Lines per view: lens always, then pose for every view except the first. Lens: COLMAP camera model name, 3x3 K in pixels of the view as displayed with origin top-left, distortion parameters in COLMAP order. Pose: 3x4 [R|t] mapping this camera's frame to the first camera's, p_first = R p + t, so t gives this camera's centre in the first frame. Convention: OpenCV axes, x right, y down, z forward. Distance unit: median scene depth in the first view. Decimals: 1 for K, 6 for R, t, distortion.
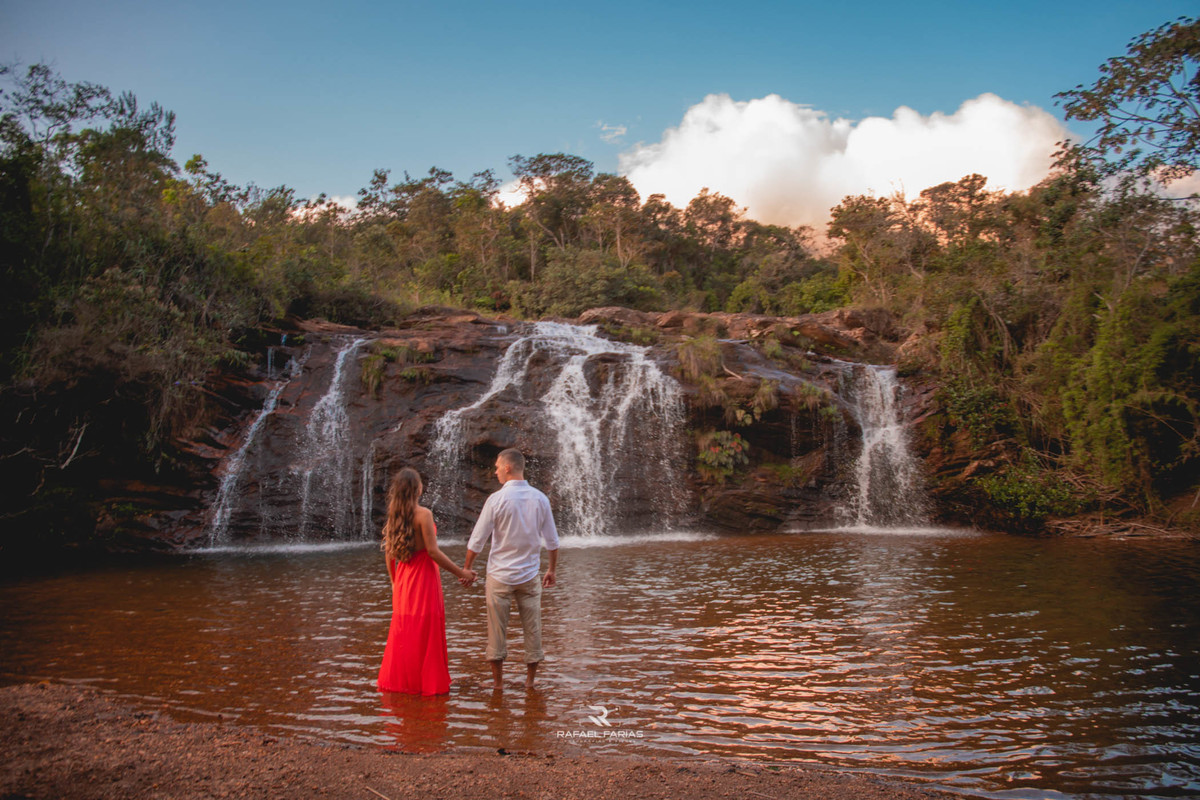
lens RADIAL K [[851.4, 0, 600.0], [0, 851.4, 400.0], [0, 0, 1]] dist [-0.127540, 0.080098]
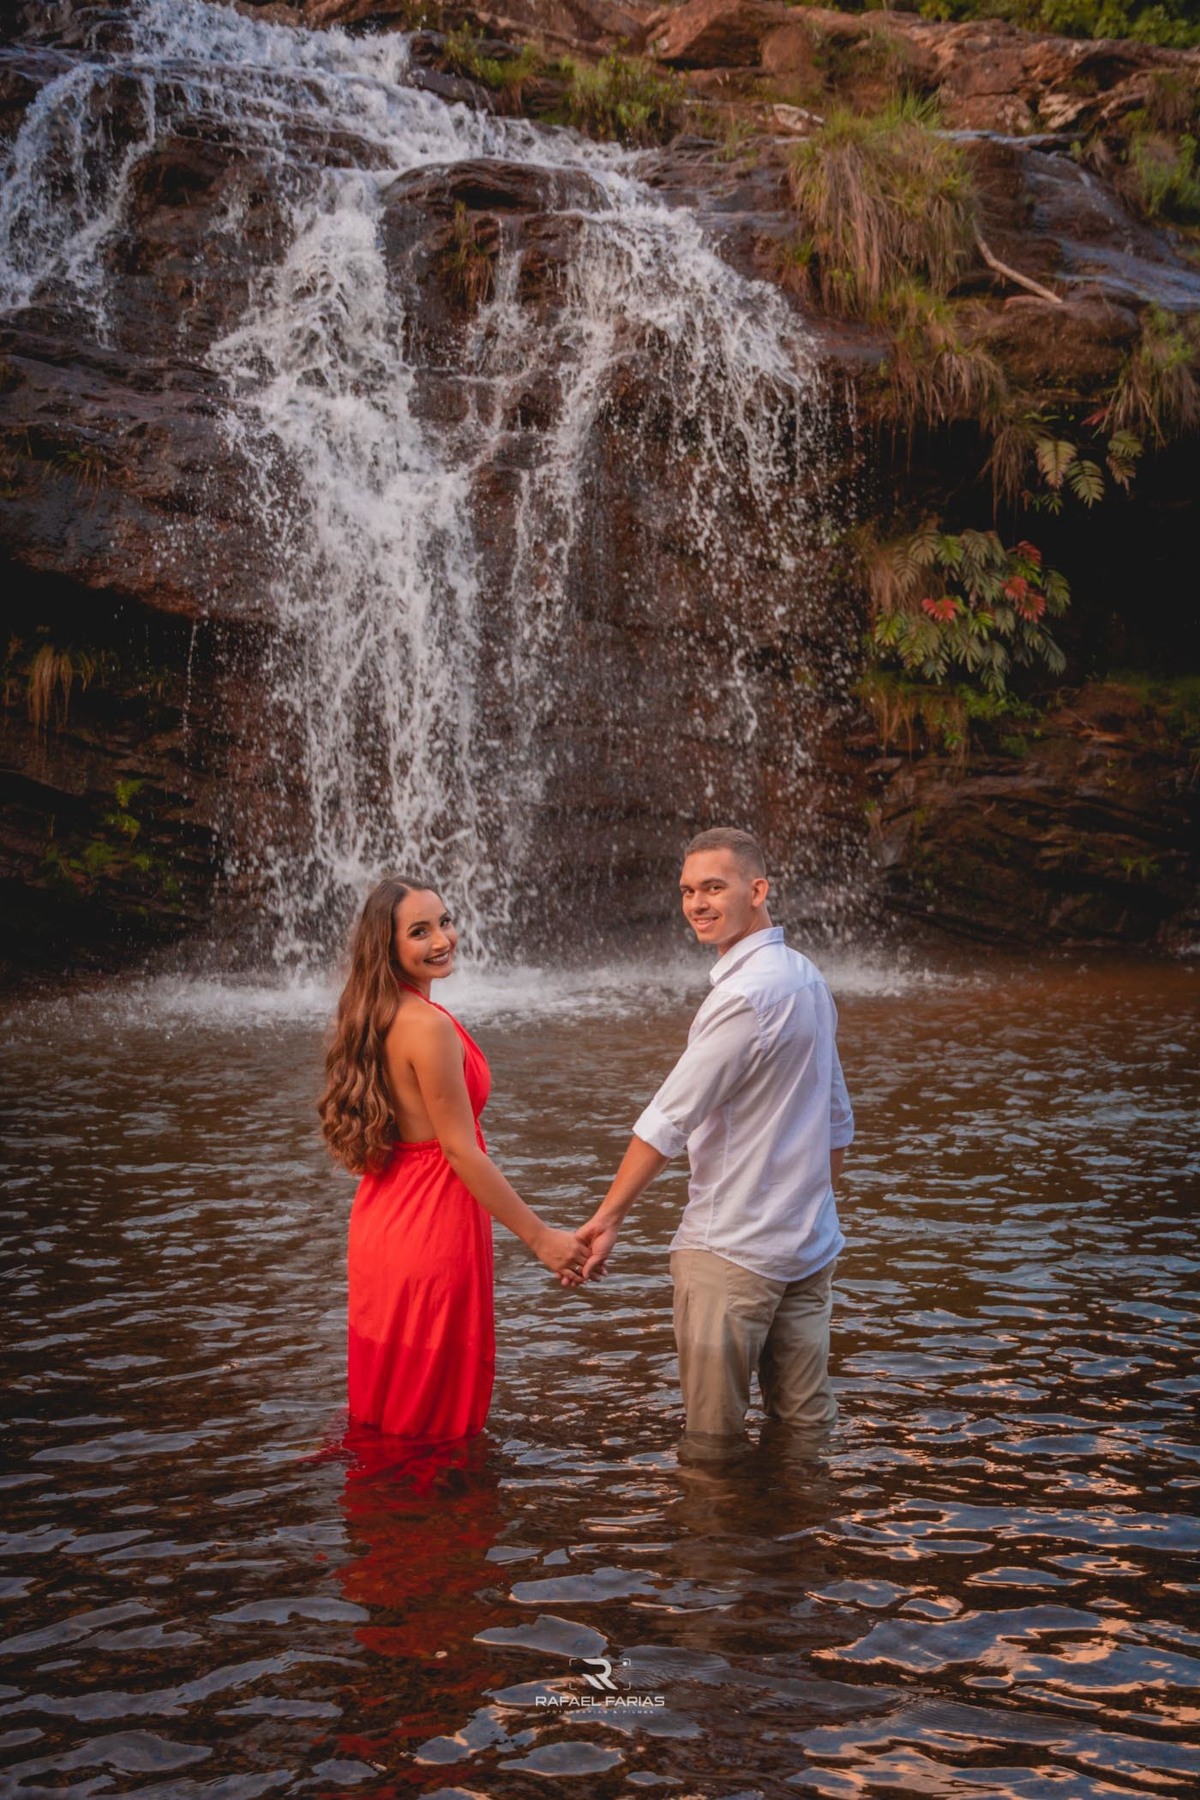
lens RADIAL K [[2953.7, 0, 693.4], [0, 2953.7, 1045.0], [0, 0, 1]] dist [0.196501, 0.211409]
pose [[0.984224, -0.004120, 0.176879, -0.080795], [-0.032465, 0.978548, 0.203446, 0.009868], [-0.173923, -0.205979, 0.962976, 0.170969]]
